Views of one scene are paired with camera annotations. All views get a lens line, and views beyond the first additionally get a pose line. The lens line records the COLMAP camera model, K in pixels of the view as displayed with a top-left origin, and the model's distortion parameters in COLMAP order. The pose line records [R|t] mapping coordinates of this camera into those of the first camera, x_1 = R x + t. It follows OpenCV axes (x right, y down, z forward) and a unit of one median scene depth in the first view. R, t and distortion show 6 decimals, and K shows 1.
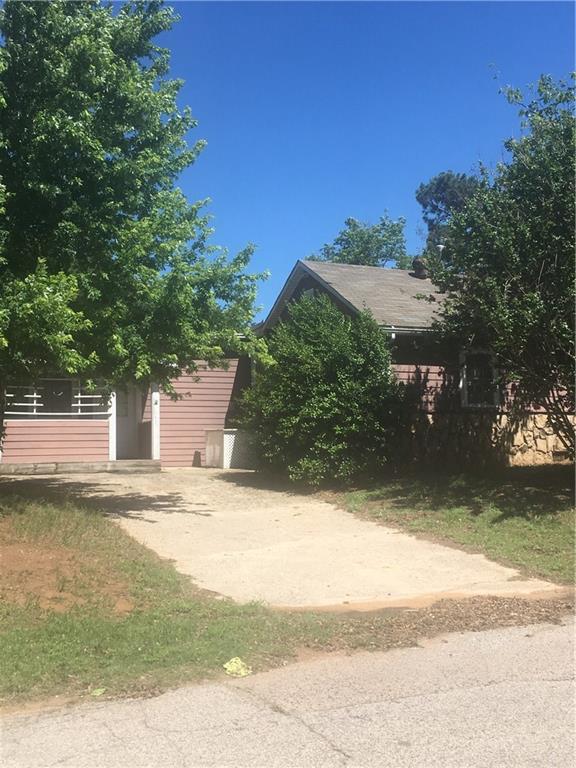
lens RADIAL K [[893.0, 0, 289.2], [0, 893.0, 386.3], [0, 0, 1]] dist [0.073908, 0.000000]
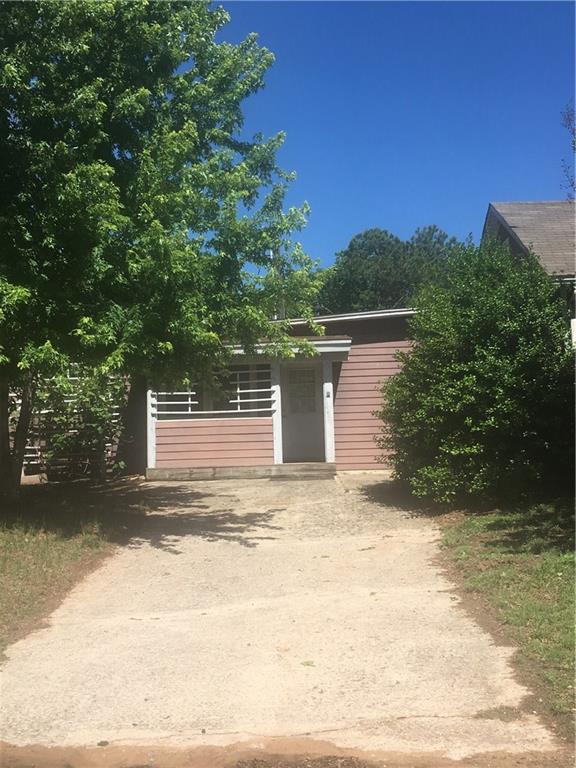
lens RADIAL K [[893.0, 0, 287.0], [0, 893.0, 382.3], [0, 0, 1]] dist [0.073908, 0.000000]
pose [[0.897043, -0.043920, -0.439755, 0.193827], [0.047662, 0.998860, -0.002535, 0.006939], [0.439365, -0.018686, 0.898114, 0.236206]]
